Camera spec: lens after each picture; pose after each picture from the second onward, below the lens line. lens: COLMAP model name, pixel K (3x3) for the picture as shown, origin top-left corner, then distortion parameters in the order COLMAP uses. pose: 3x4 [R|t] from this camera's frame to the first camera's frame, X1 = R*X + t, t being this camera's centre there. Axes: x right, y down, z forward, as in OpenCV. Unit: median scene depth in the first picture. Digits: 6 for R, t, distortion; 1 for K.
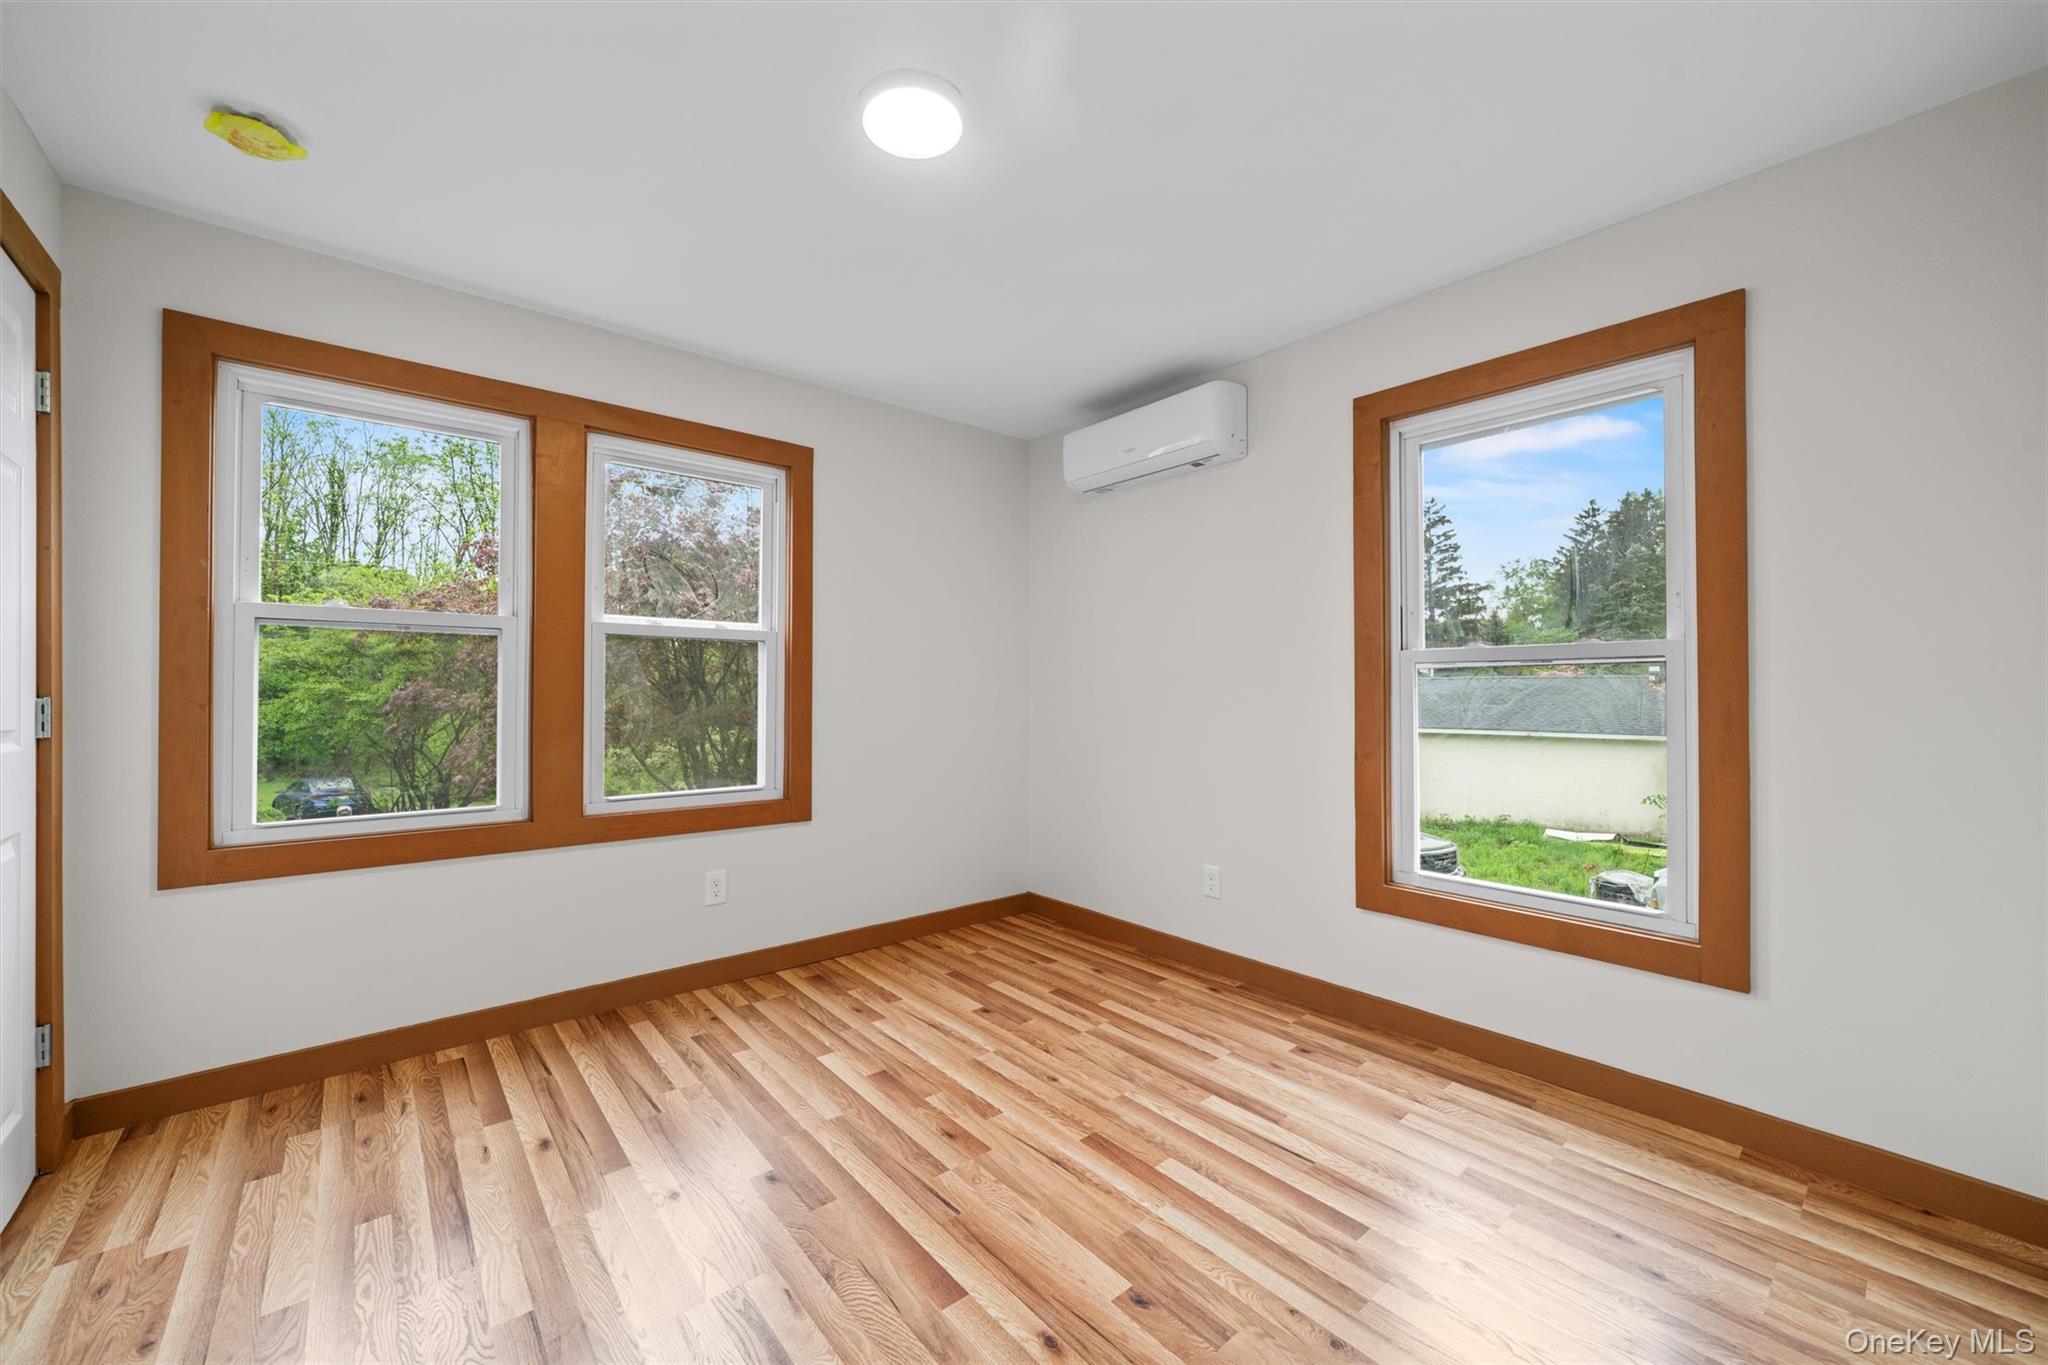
lens RADIAL K [[923.6, 0, 1049.9], [0, 923.6, 685.5], [0, 0, 1]] dist [-0.001029, 0.000074]
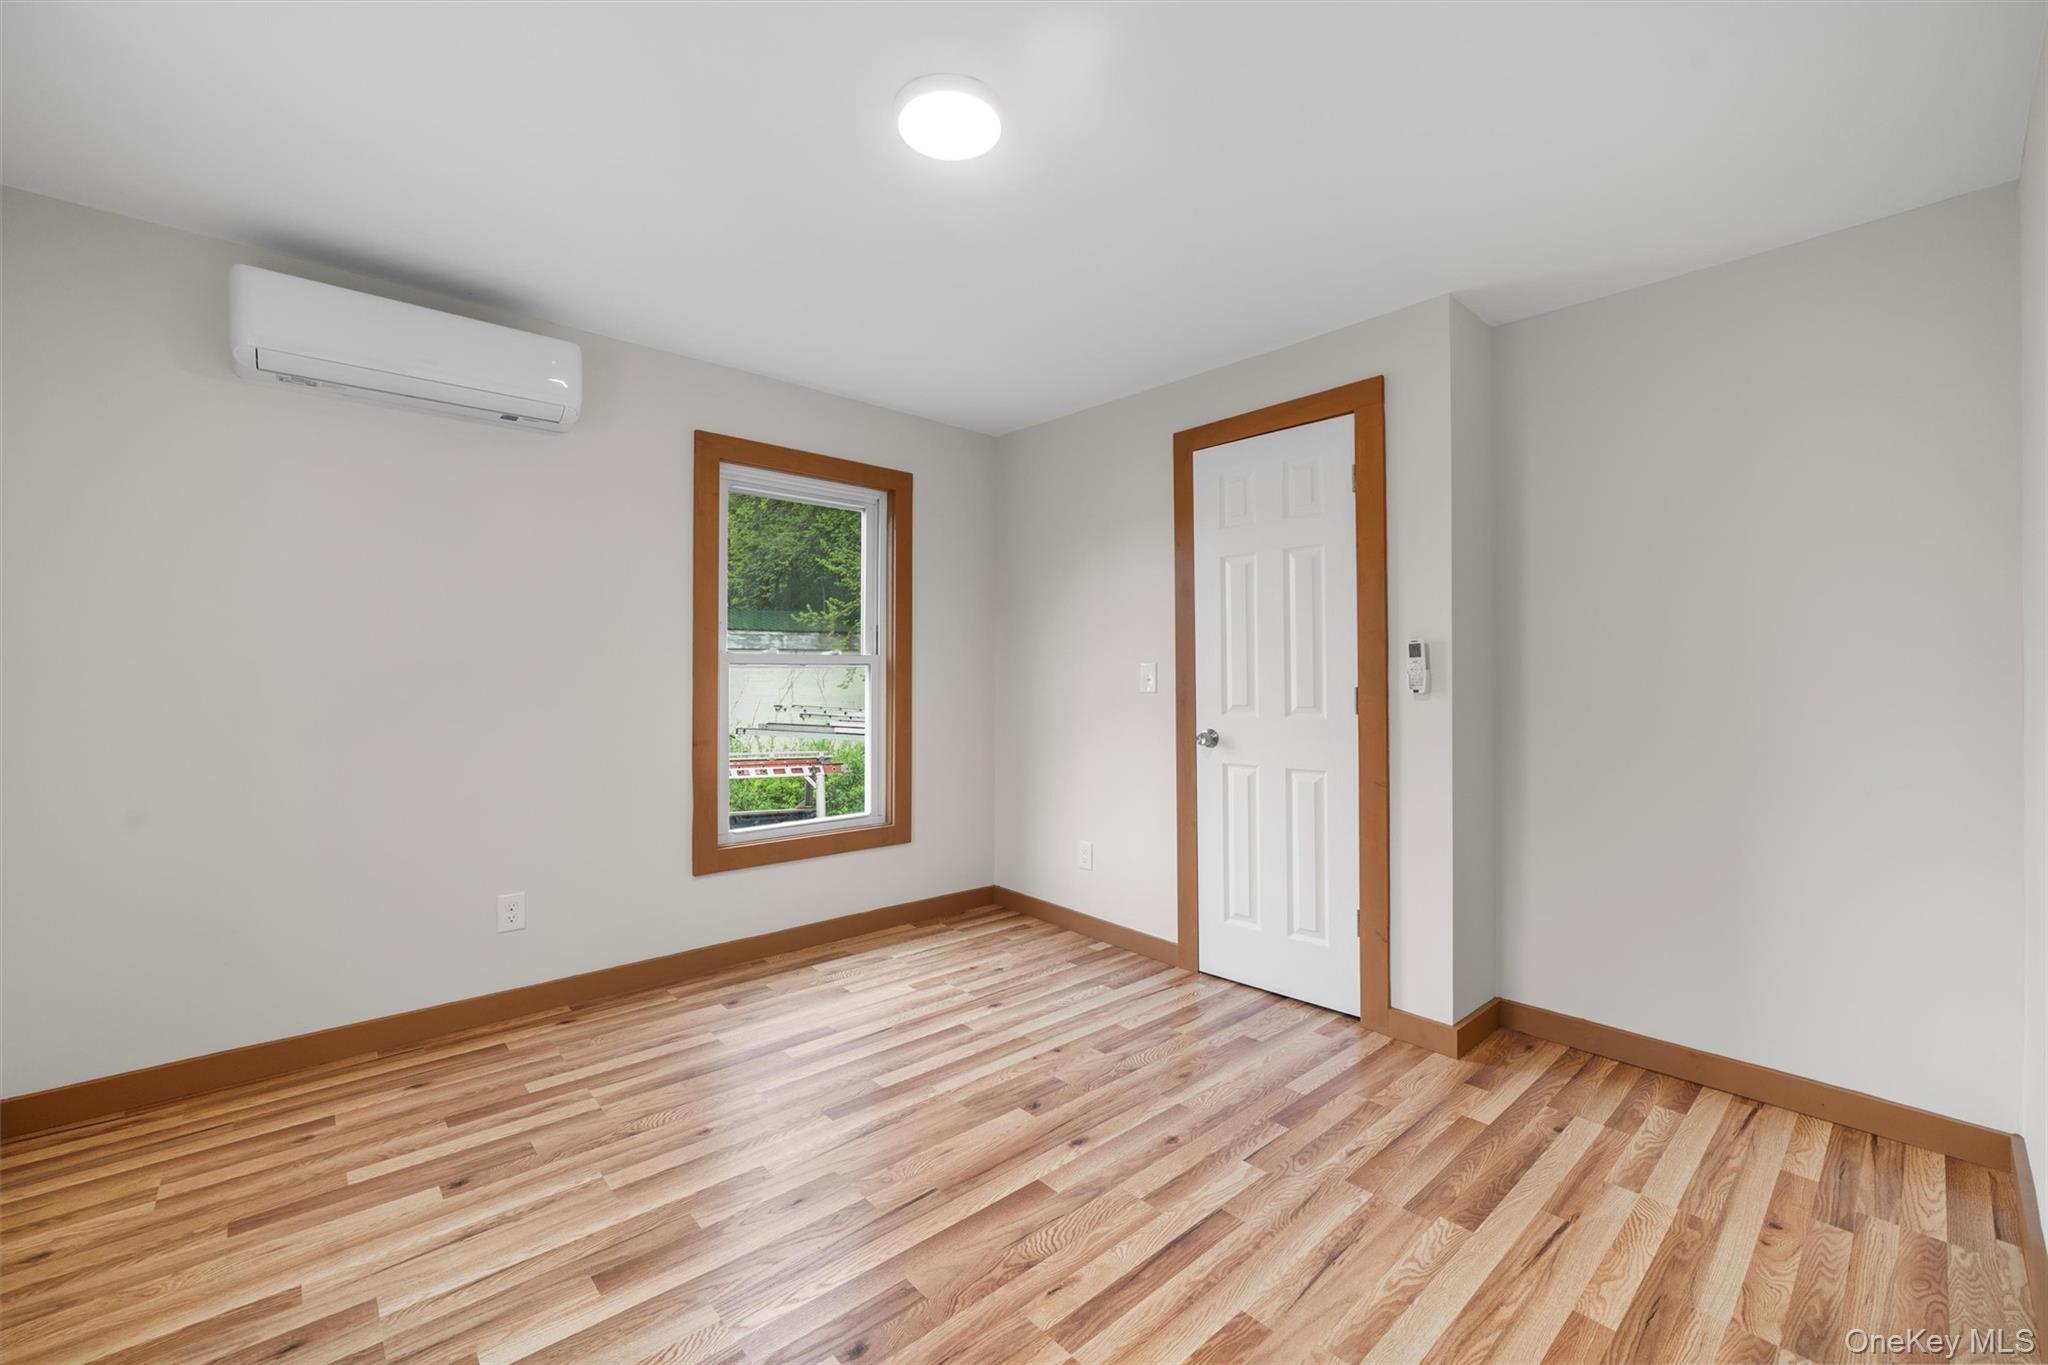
lens RADIAL K [[896.8, 0, 987.7], [0, 896.8, 680.6], [0, 0, 1]] dist [-0.001380, 0.000390]
pose [[-0.115959, -0.002916, 0.993250, -0.797996], [-0.002829, 0.999993, 0.002606, -0.004321], [-0.993250, -0.002508, -0.115966, 0.762955]]
